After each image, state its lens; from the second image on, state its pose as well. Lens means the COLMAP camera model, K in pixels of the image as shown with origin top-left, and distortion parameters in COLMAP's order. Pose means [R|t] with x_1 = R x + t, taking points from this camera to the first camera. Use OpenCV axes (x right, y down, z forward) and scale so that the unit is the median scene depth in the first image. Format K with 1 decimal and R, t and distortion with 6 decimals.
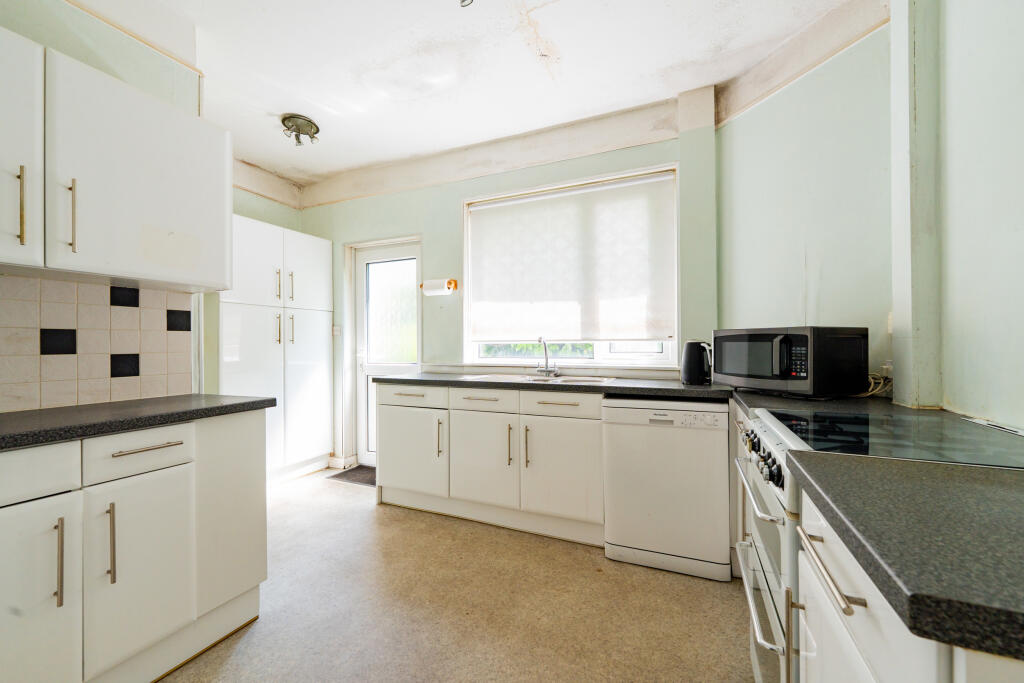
lens RADIAL K [[417.6, 0, 494.2], [0, 417.6, 346.0], [0, 0, 1]] dist [0.006687, -0.001799]
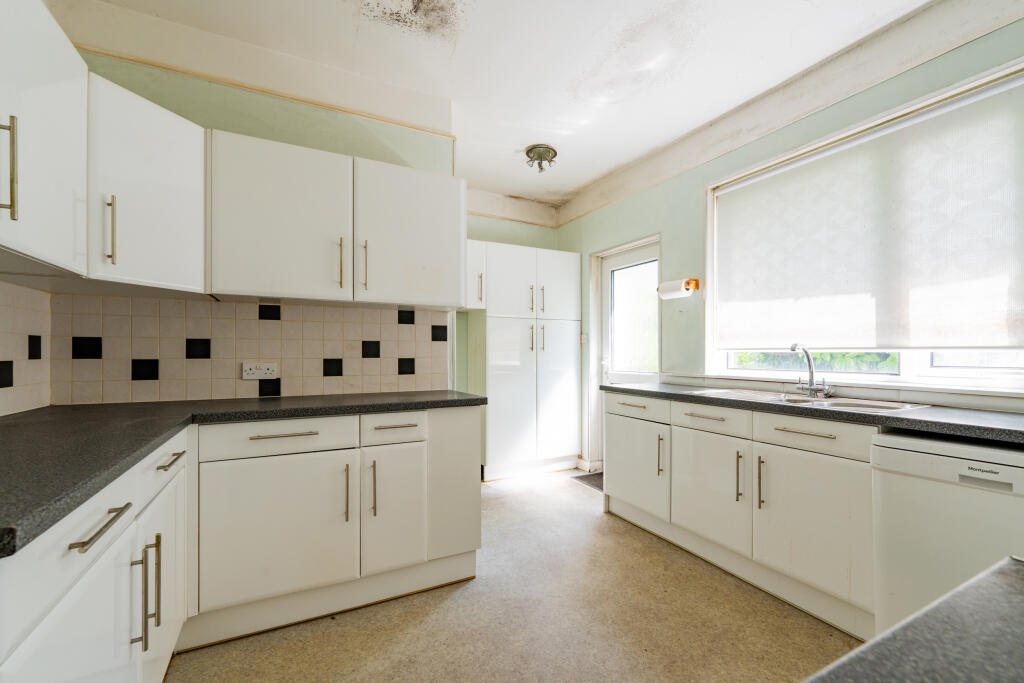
lens RADIAL K [[417.6, 0, 481.8], [0, 417.6, 356.7], [0, 0, 1]] dist [0.006687, -0.001799]
pose [[0.788916, 0.012683, -0.614371, 0.134780], [-0.007697, 0.999913, 0.010758, -0.002357], [0.614453, -0.003758, 0.788944, 0.044207]]
